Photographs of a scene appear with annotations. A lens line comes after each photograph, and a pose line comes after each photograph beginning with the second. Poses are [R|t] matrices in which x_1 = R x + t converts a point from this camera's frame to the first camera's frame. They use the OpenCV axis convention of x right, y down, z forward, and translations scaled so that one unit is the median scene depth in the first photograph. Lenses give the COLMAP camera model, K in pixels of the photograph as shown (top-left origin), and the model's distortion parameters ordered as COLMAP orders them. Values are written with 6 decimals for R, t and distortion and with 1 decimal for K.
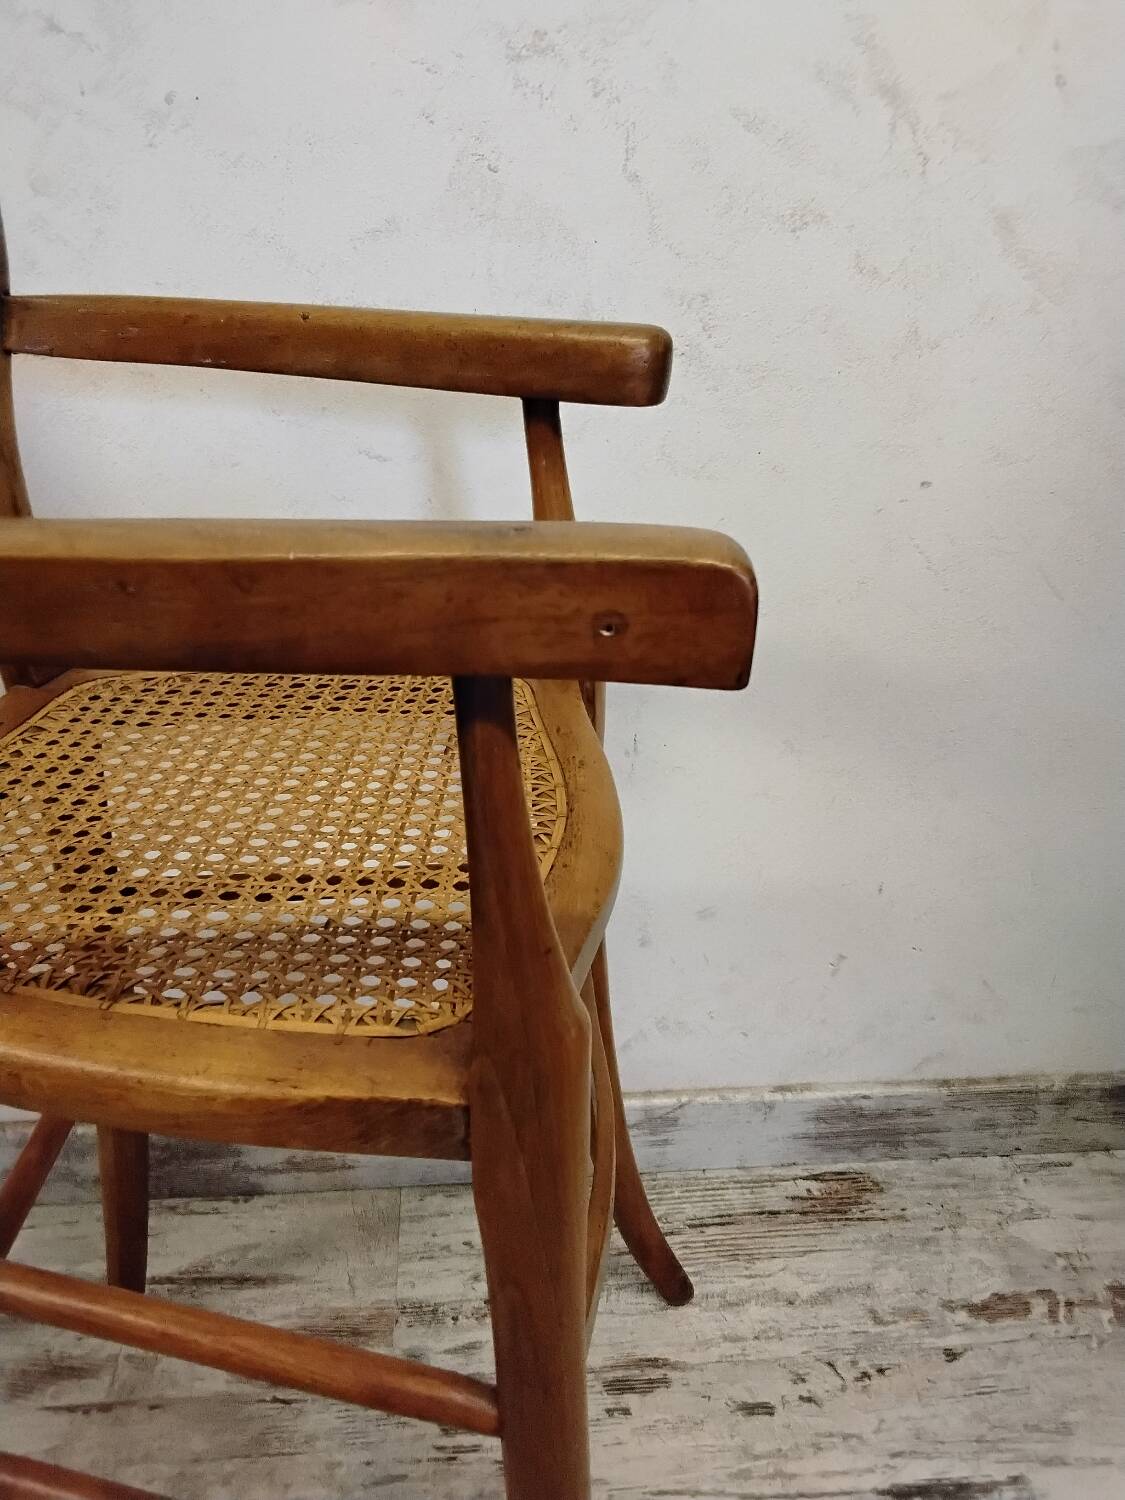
lens RADIAL K [[1127.5, 0, 566.8], [0, 1127.5, 726.4], [0, 0, 1]] dist [0.079847, -0.102244]
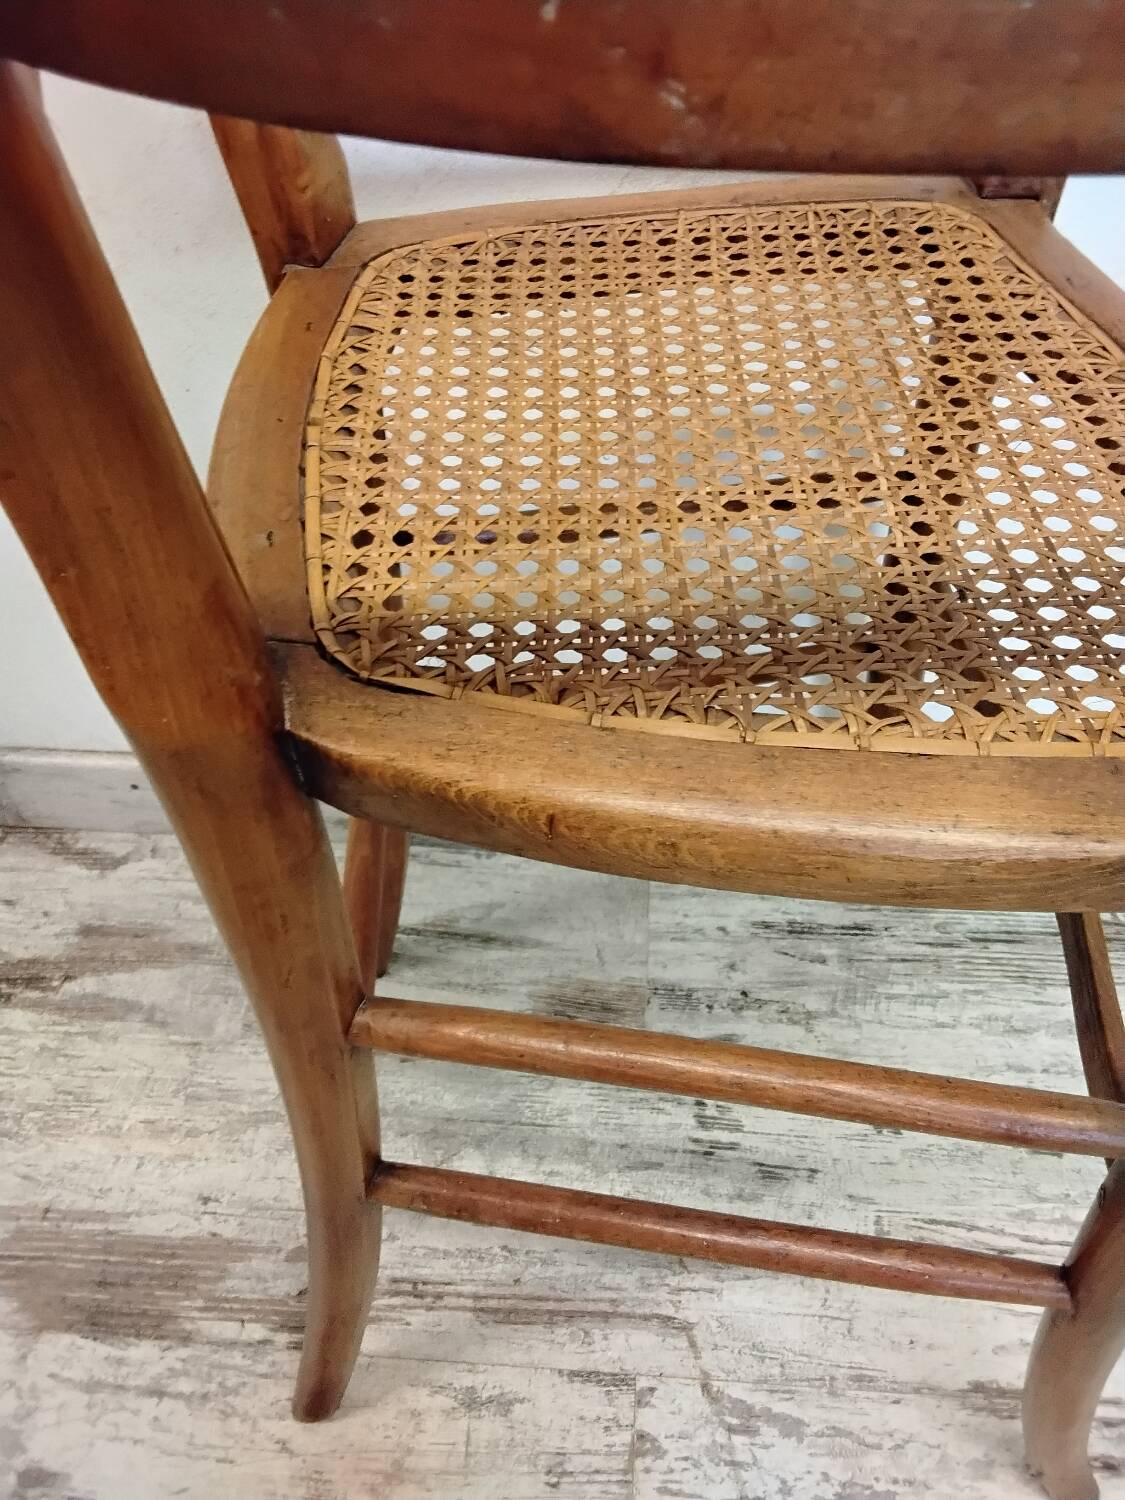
lens RADIAL K [[1127.5, 0, 569.2], [0, 1127.5, 717.2], [0, 0, 1]] dist [0.079847, -0.102244]
pose [[0.987000, 0.095758, -0.129079, -0.112048], [-0.044766, 0.935141, 0.351437, -0.025639], [0.154360, -0.341090, 0.927271, 0.196706]]
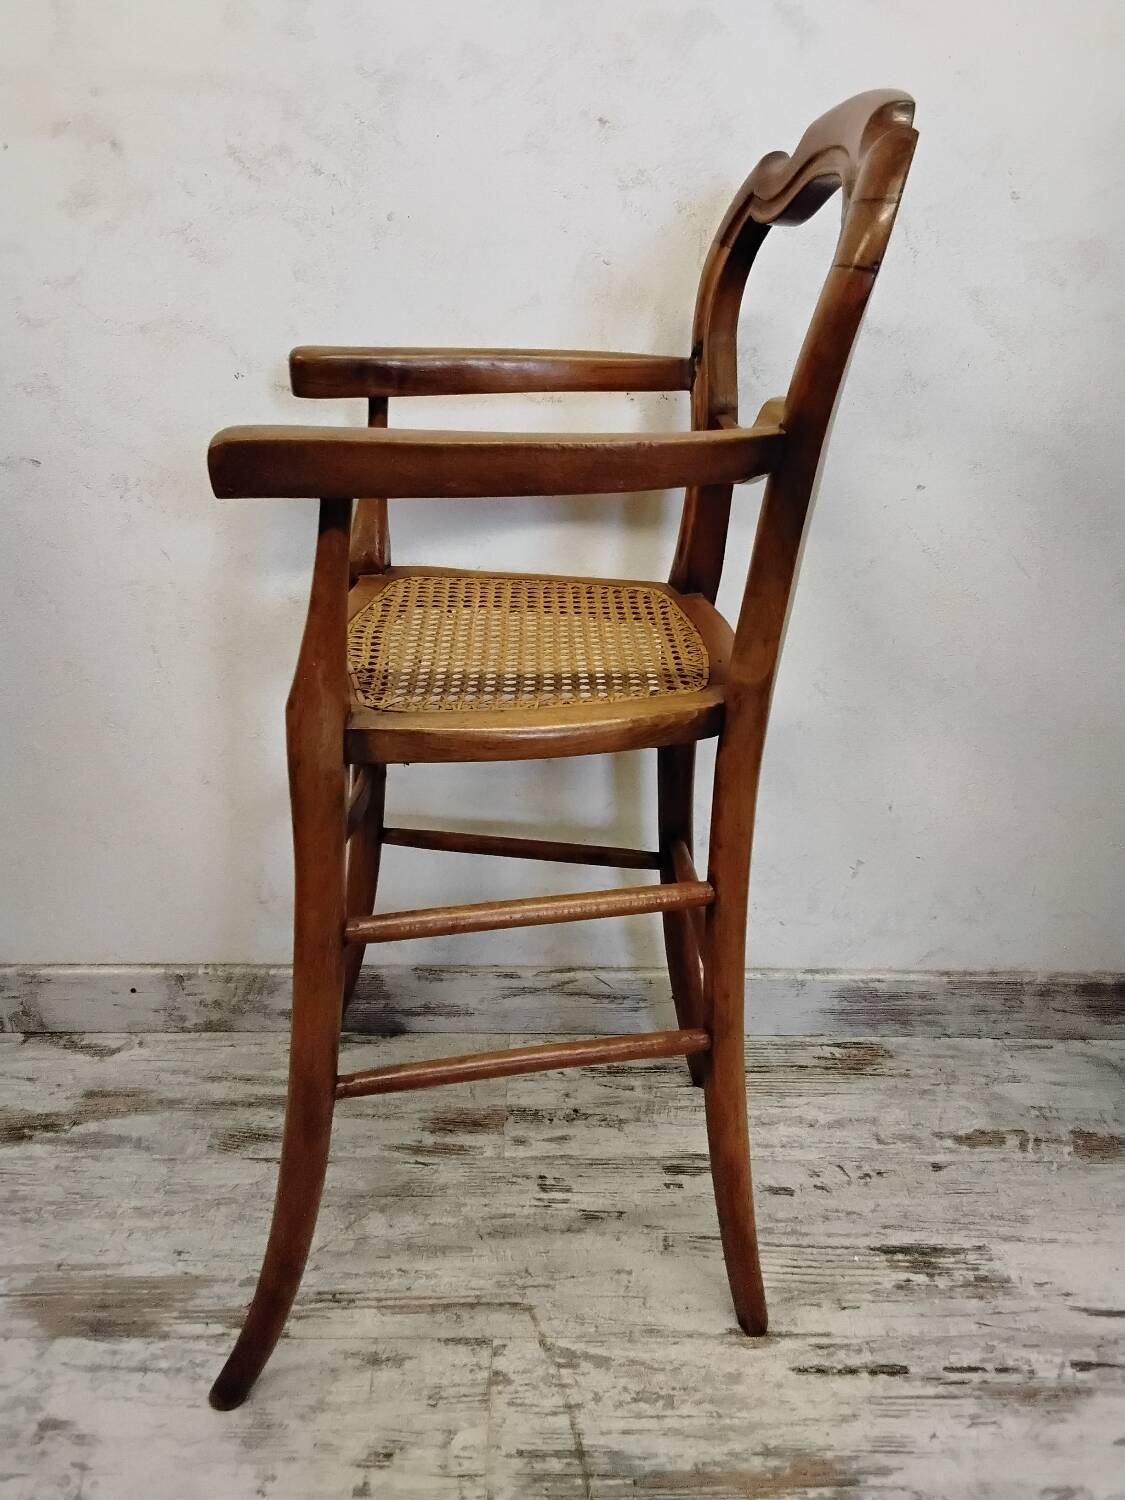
lens RADIAL K [[1127.5, 0, 569.3], [0, 1127.5, 724.6], [0, 0, 1]] dist [0.079847, -0.102244]
pose [[0.997168, 0.025514, -0.070747, 0.004082], [-0.027675, 0.999175, -0.029733, 0.101173], [0.069930, 0.031607, 0.997051, -0.304543]]
